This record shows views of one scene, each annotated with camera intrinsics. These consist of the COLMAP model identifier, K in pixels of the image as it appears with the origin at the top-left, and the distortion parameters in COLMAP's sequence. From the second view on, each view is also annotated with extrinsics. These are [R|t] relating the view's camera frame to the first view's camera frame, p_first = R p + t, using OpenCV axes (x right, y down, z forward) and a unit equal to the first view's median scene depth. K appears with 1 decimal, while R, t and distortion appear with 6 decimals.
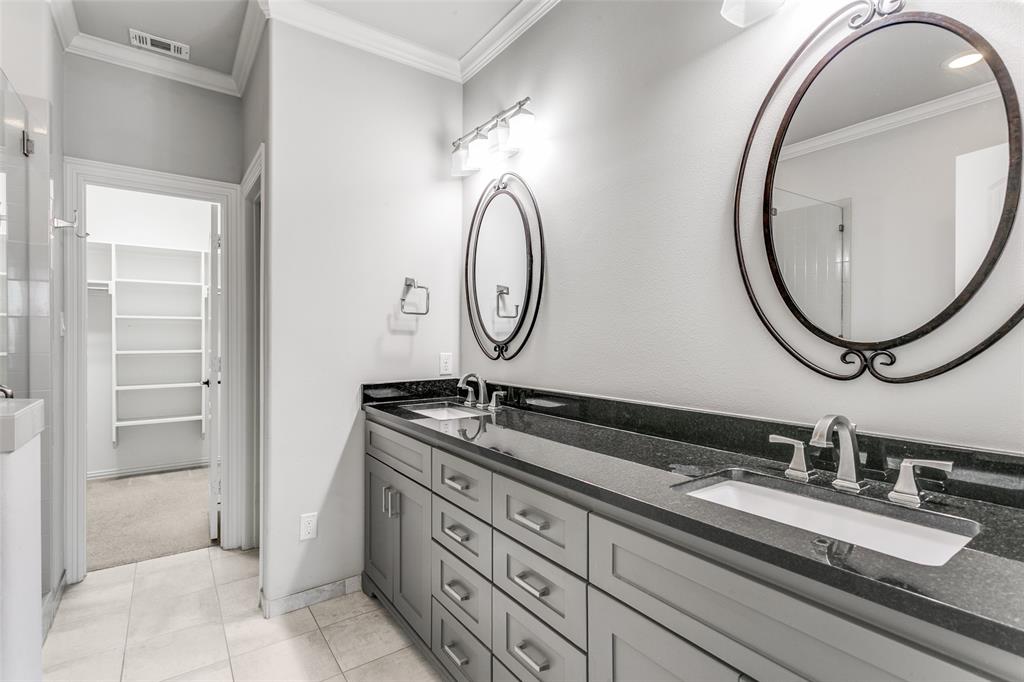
lens RADIAL K [[502.4, 0, 512.9], [0, 502.4, 339.8], [0, 0, 1]] dist [0.010607, -0.000068]
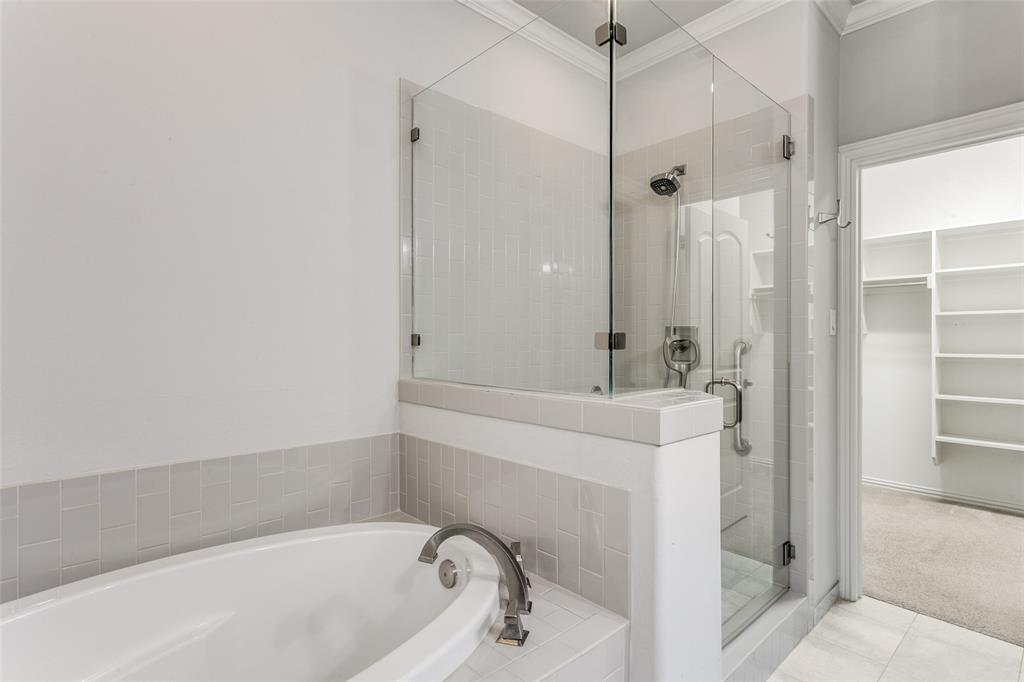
lens RADIAL K [[502.4, 0, 511.5], [0, 502.4, 340.1], [0, 0, 1]] dist [0.010607, -0.000068]
pose [[0.114452, -0.001551, -0.993428, -0.008497], [-0.004141, 0.999989, -0.002039, 0.005958], [0.993420, 0.004347, 0.114444, 0.248617]]
